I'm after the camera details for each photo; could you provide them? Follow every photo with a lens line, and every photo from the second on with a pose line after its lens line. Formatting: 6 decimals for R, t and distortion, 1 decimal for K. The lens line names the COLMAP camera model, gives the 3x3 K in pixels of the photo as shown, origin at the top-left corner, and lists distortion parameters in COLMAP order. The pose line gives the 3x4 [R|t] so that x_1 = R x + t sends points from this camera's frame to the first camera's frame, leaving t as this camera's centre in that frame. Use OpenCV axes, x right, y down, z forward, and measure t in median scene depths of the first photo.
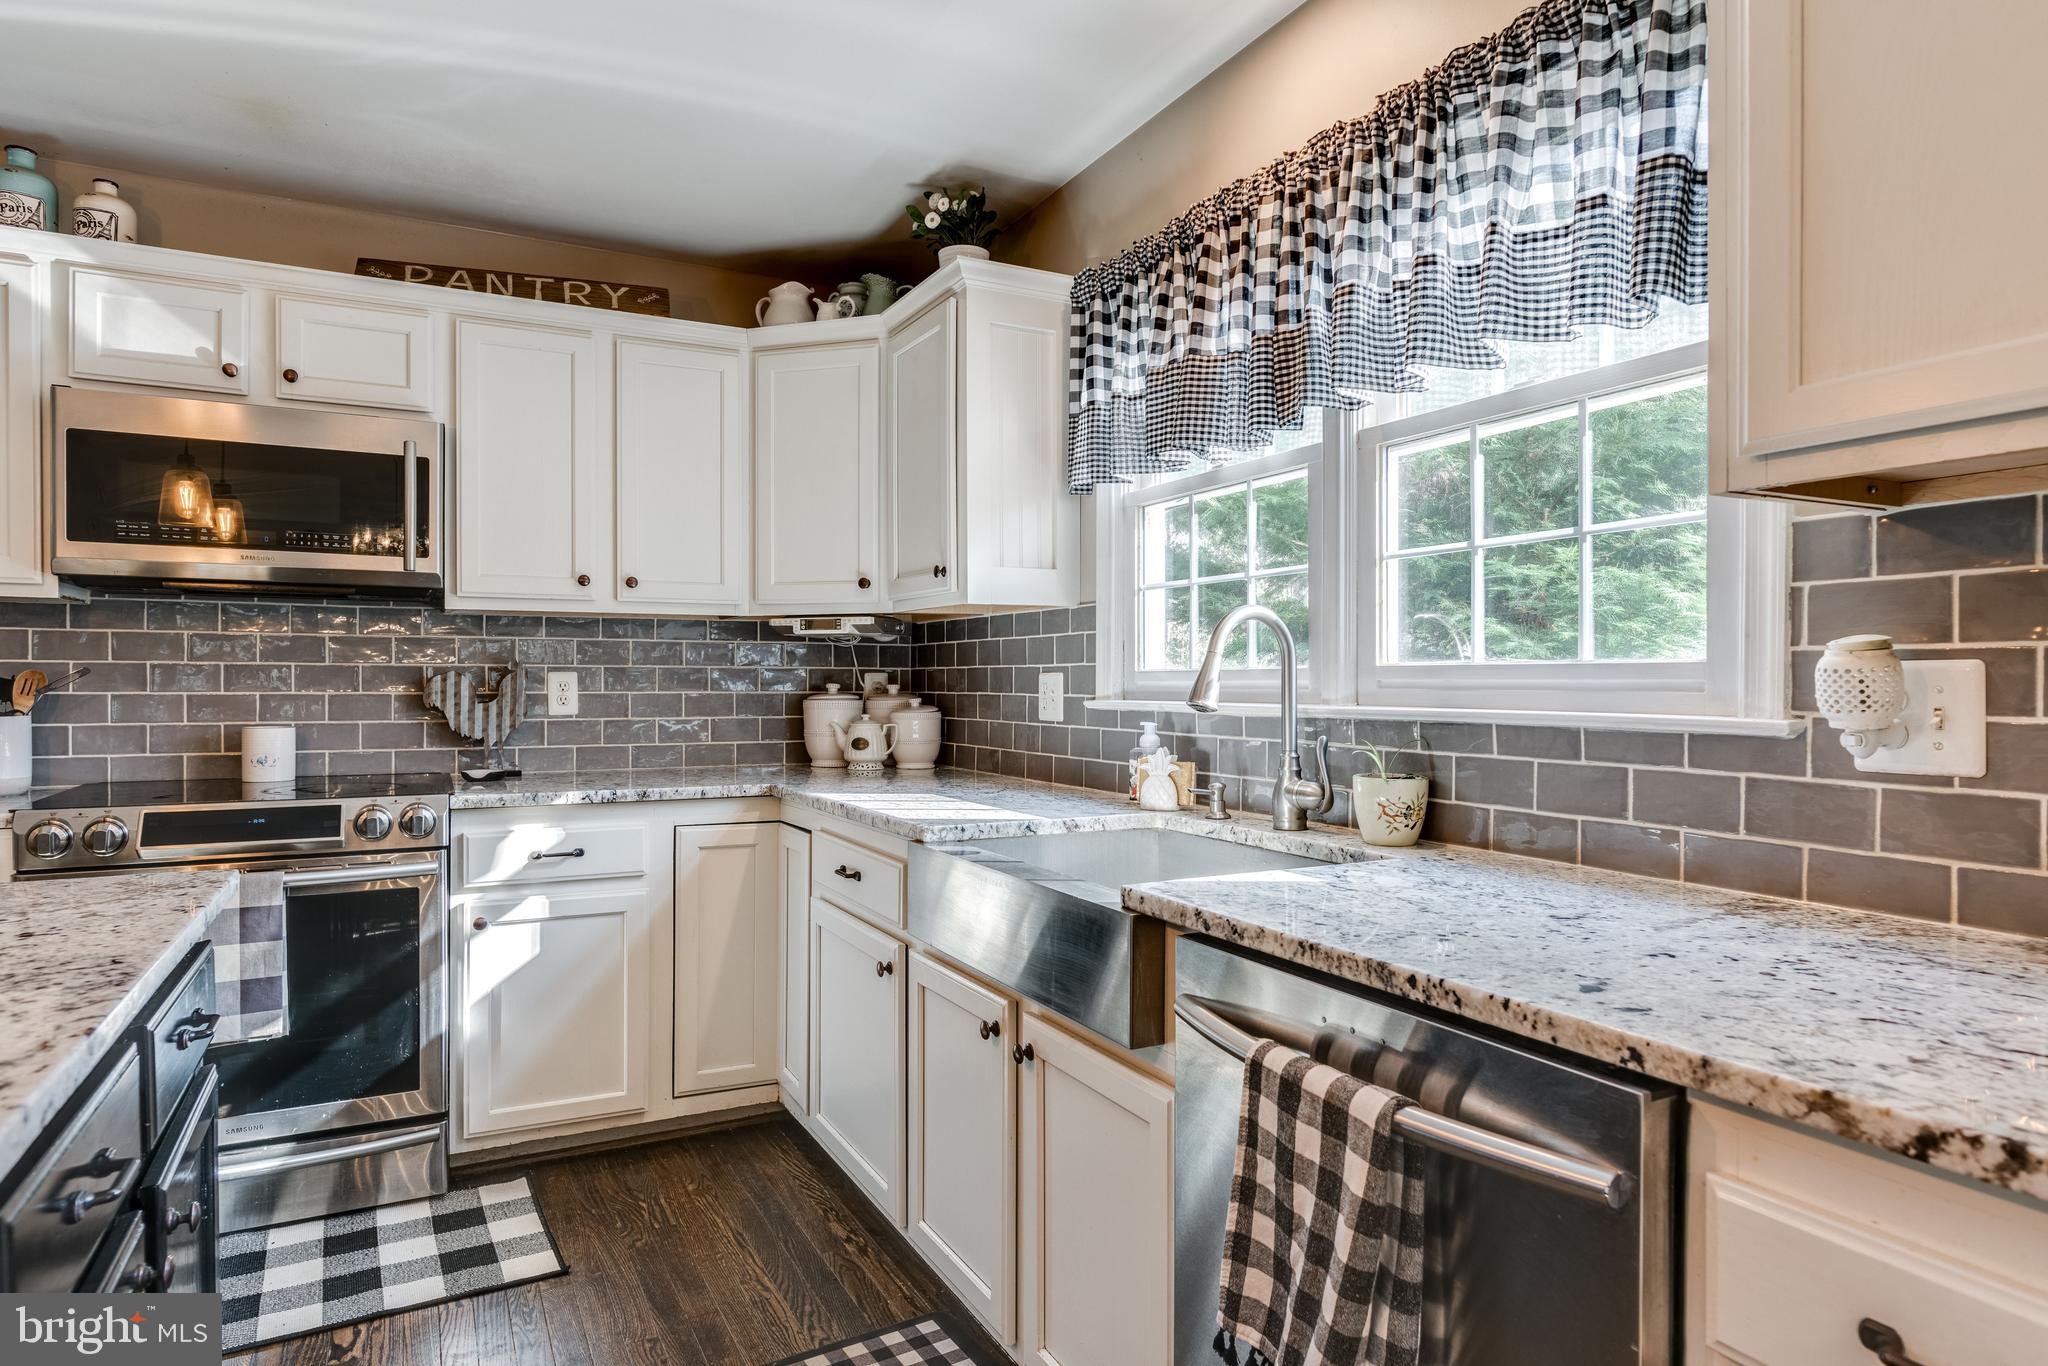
lens RADIAL K [[1177.4, 0, 1008.1], [0, 1177.4, 684.1], [0, 0, 1]] dist [-0.007813, 0.003633]
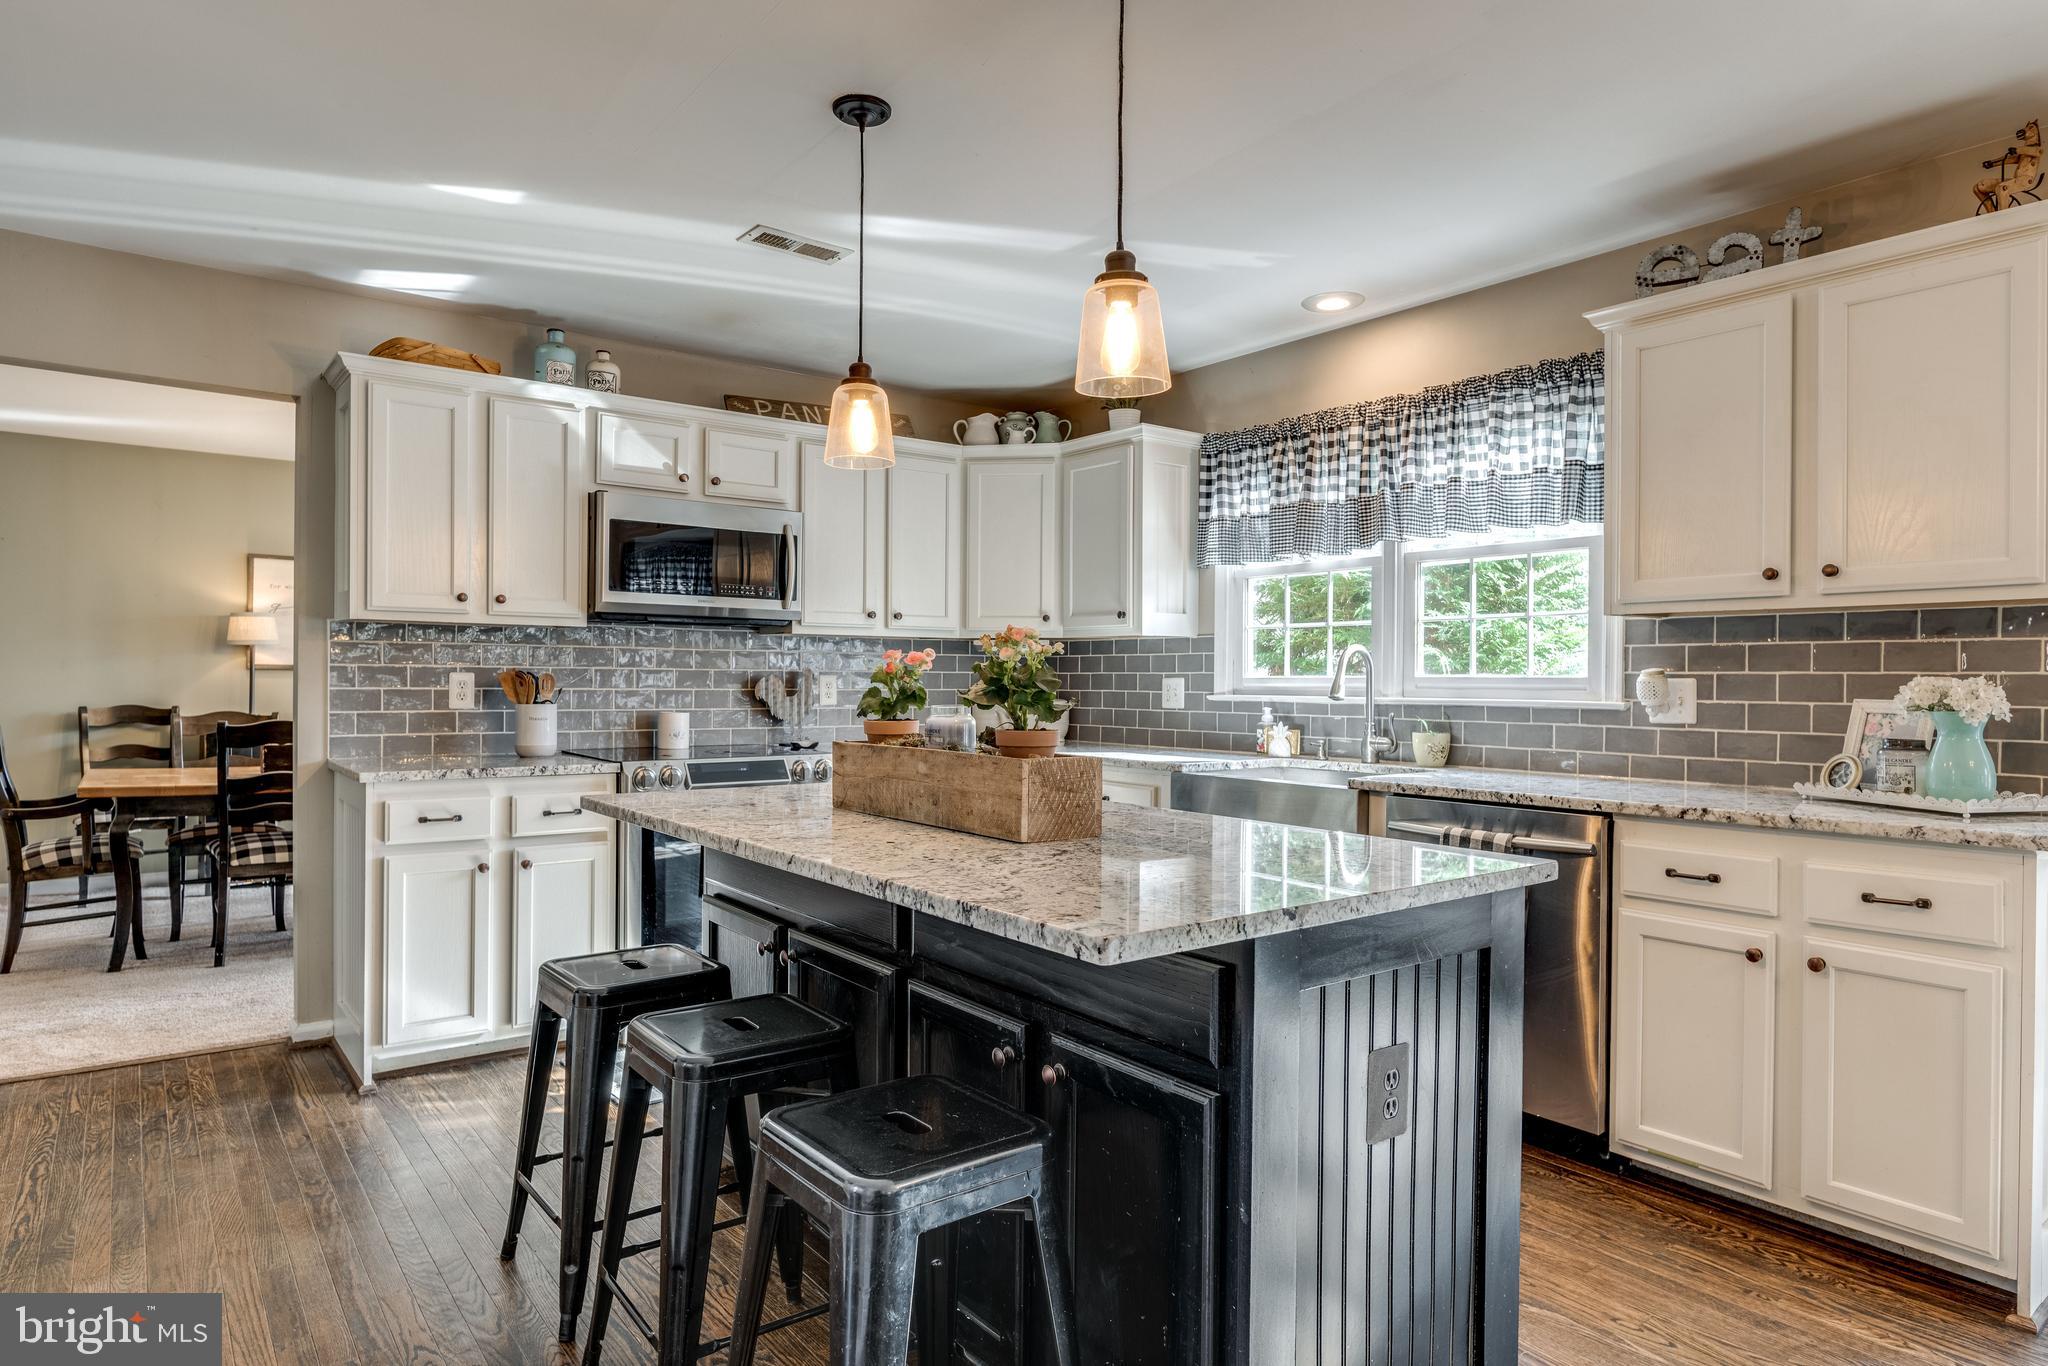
lens RADIAL K [[1177.4, 0, 1021.9], [0, 1177.4, 690.3], [0, 0, 1]] dist [-0.007813, 0.003633]
pose [[0.984140, 0.002856, 0.177372, -0.531097], [-0.004089, 0.999970, 0.006588, -0.002908], [-0.177348, -0.007208, 0.984122, -0.626023]]
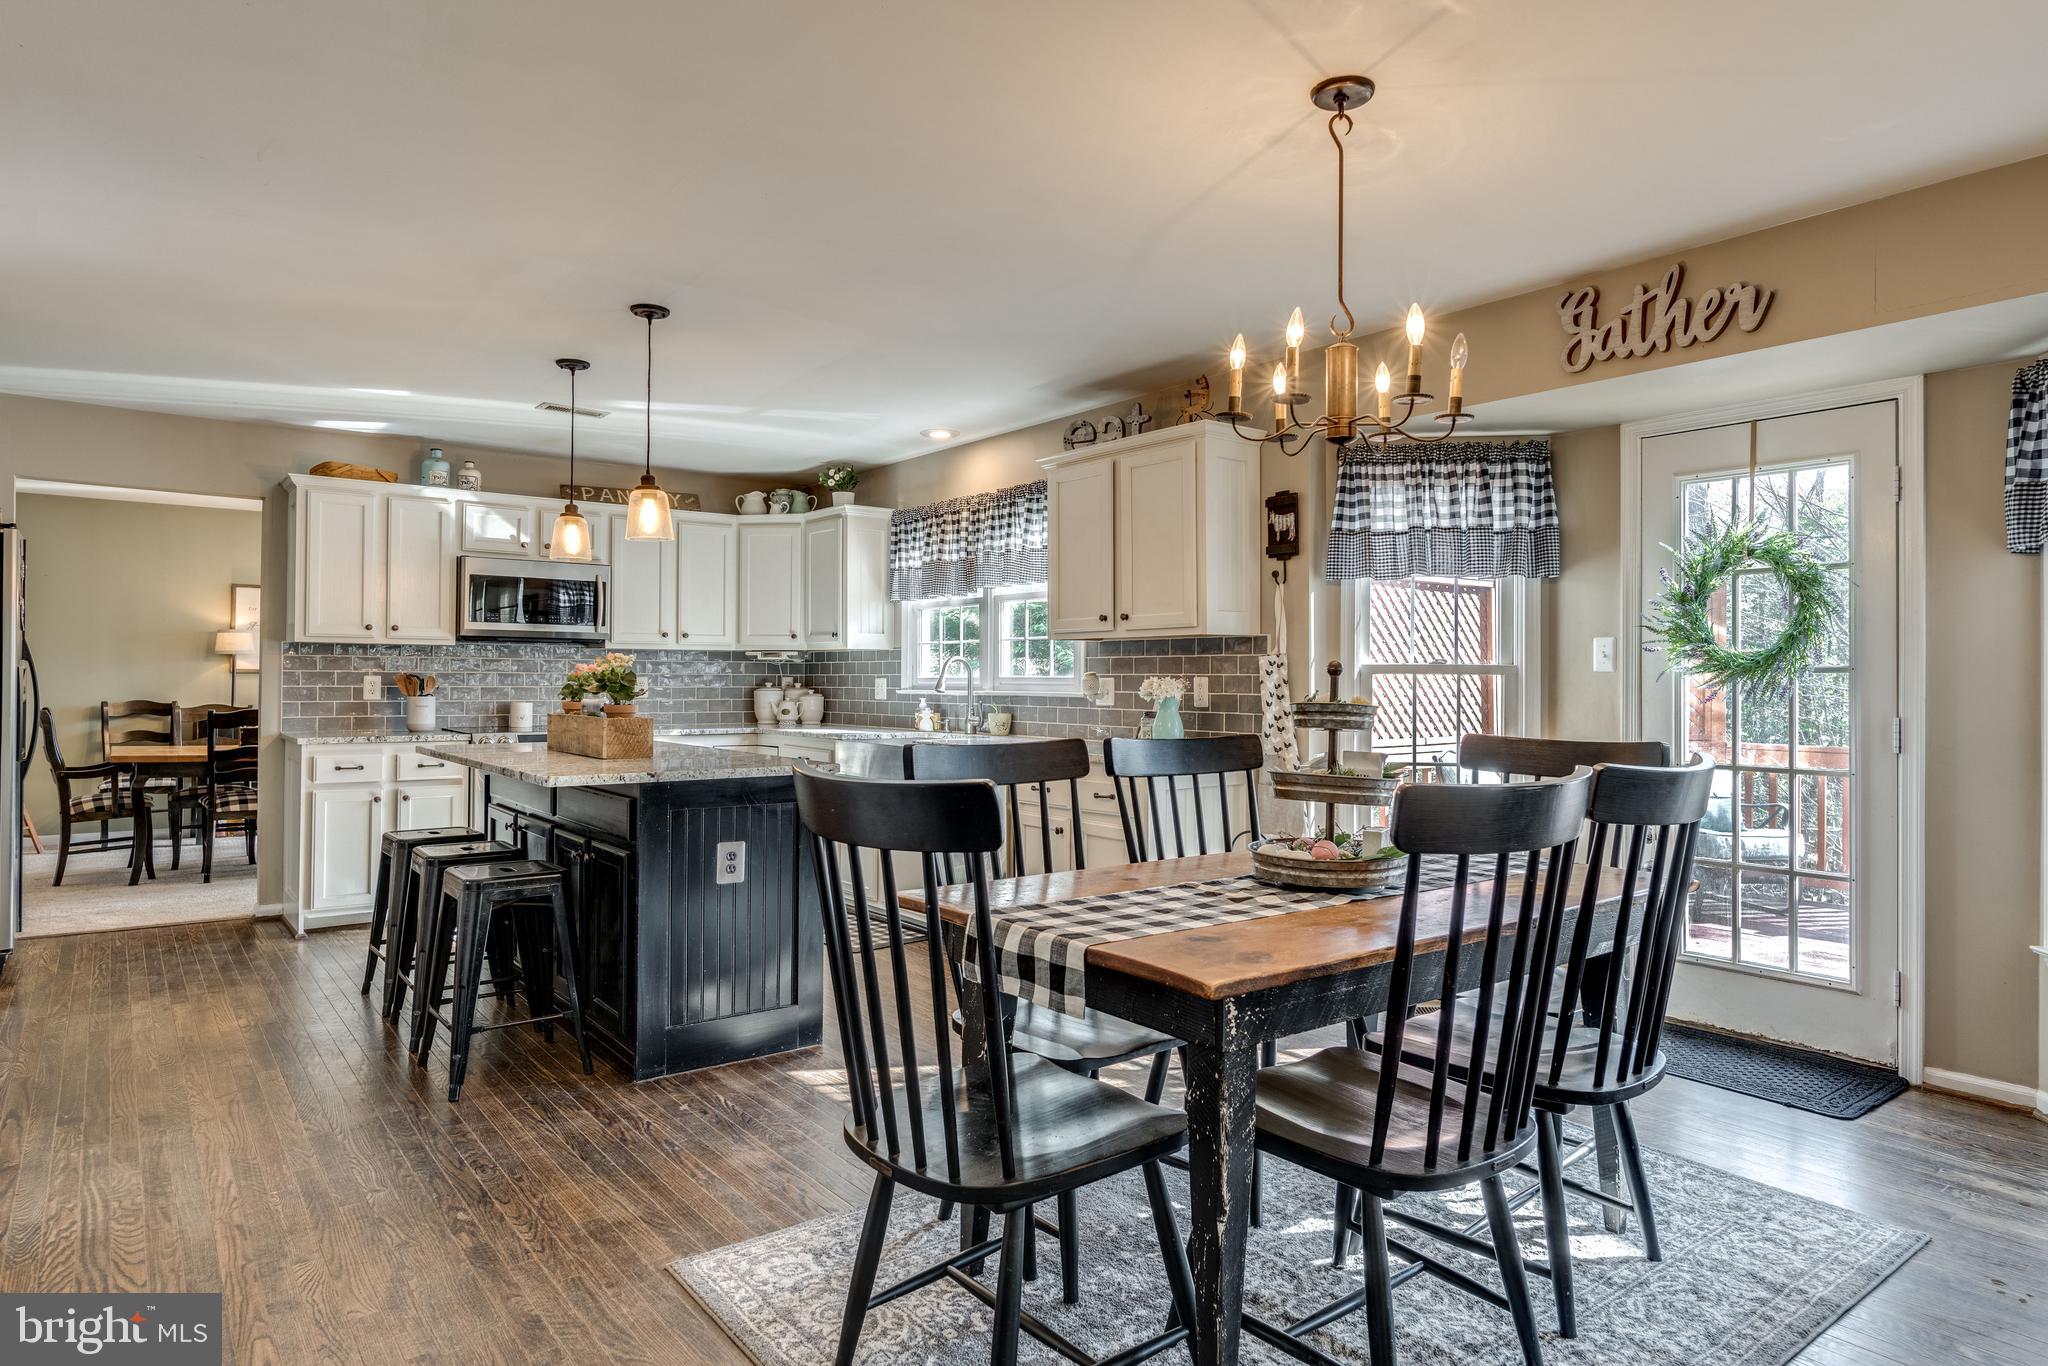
lens RADIAL K [[1177.4, 0, 1017.9], [0, 1177.4, 666.3], [0, 0, 1]] dist [-0.007813, 0.003633]
pose [[0.982983, 0.004359, 0.183646, -0.143451], [-0.001841, 0.999902, -0.013875, -0.001539], [-0.183689, 0.013301, 0.982894, -1.515227]]
